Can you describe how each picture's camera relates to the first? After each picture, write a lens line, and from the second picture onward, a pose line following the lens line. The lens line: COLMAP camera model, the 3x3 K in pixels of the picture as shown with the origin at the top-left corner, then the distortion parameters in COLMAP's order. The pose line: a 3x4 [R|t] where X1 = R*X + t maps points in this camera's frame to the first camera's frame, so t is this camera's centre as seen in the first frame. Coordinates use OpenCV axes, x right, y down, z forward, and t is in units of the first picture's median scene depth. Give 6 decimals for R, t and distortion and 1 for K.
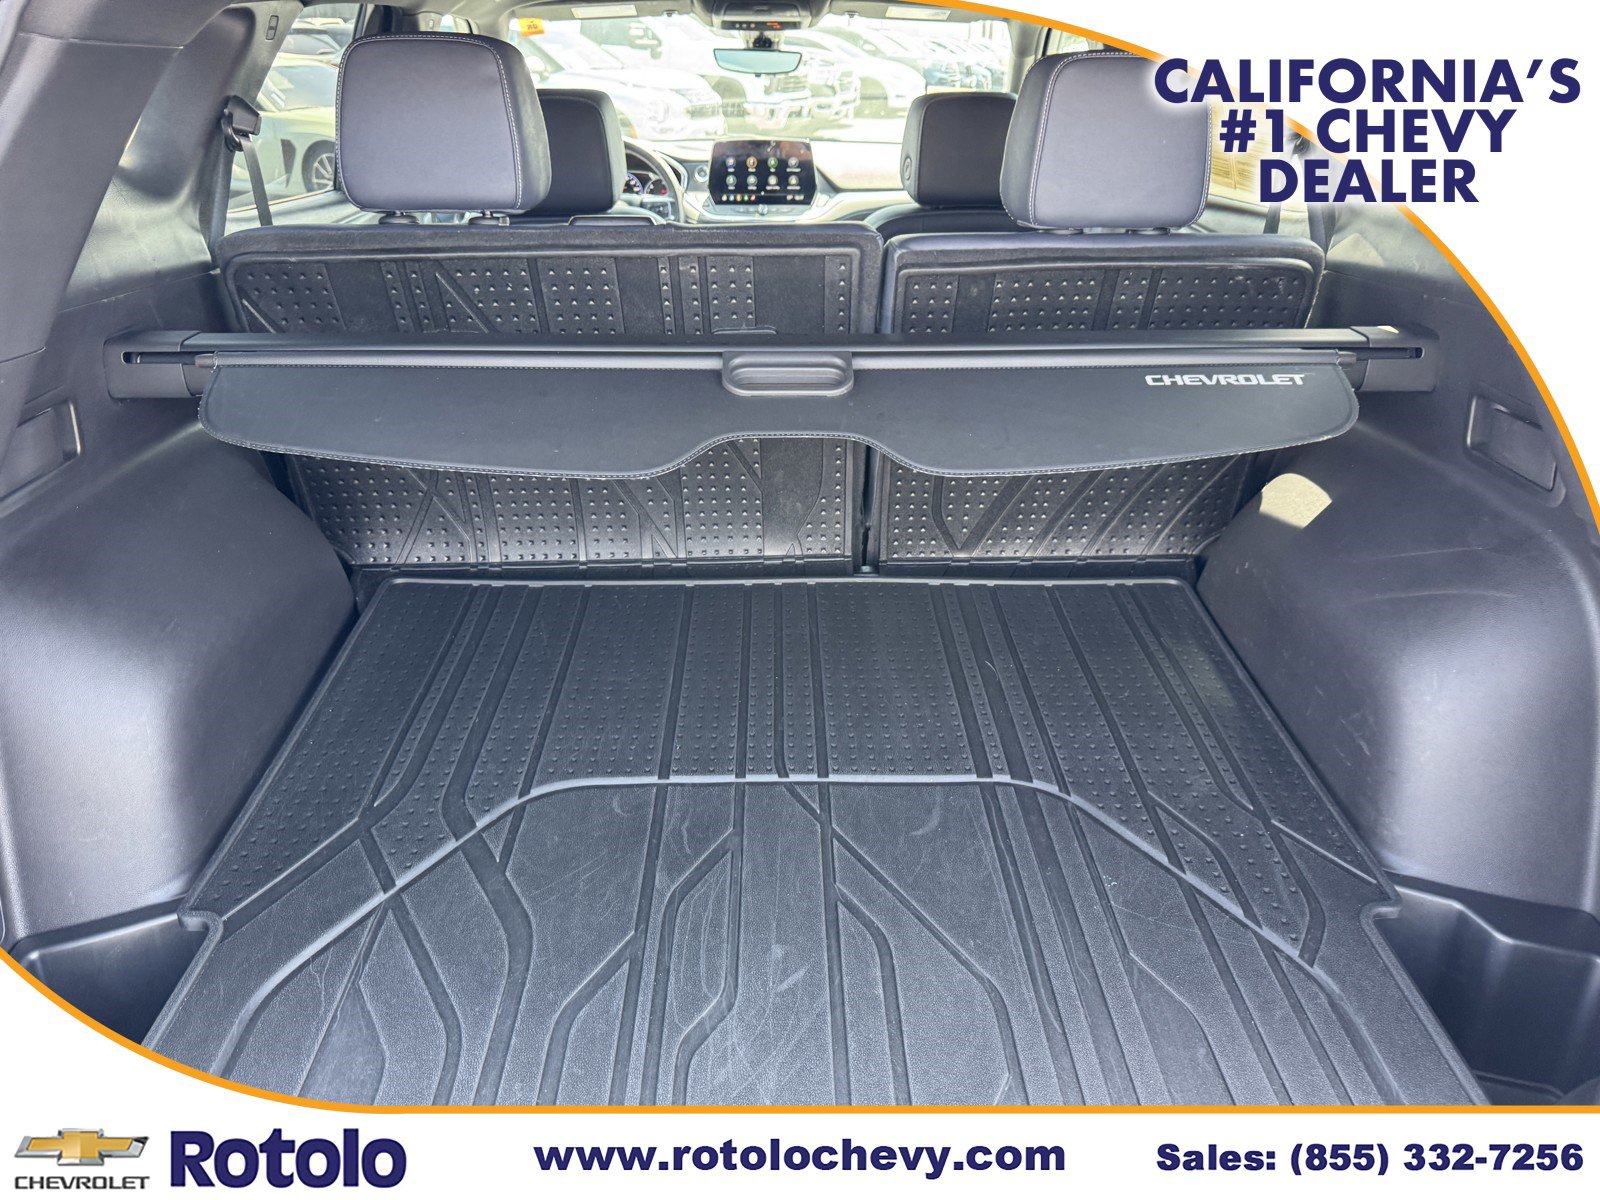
lens RADIAL K [[1111.5, 0, 800.0], [0, 1111.5, 600.0], [0, 0, 1]] dist [0.236834, -0.354080]
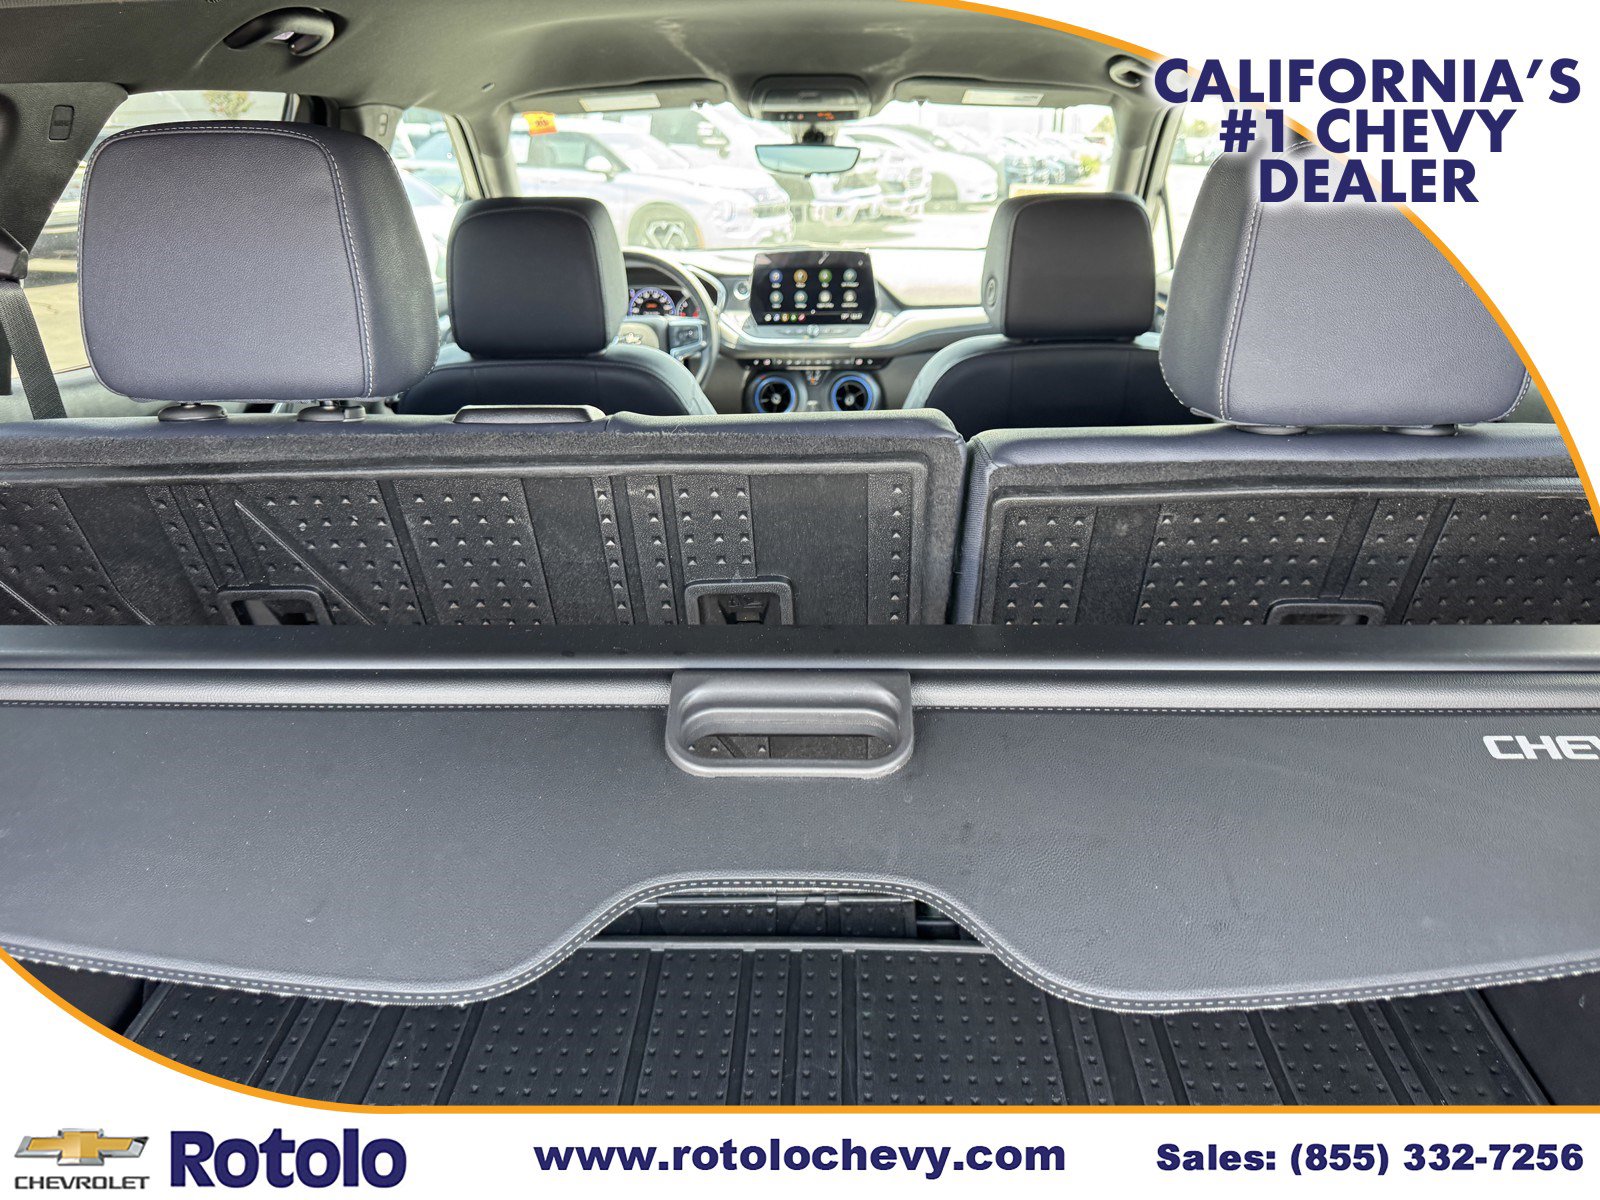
lens RADIAL K [[1117.1, 0, 802.0], [0, 1117.1, 655.9], [0, 0, 1]] dist [0.200800, -0.309893]
pose [[0.998380, 0.009658, -0.056078, 0.010414], [-0.011290, 0.999520, -0.028864, -0.092624], [0.055773, 0.029450, 0.998009, 0.198795]]
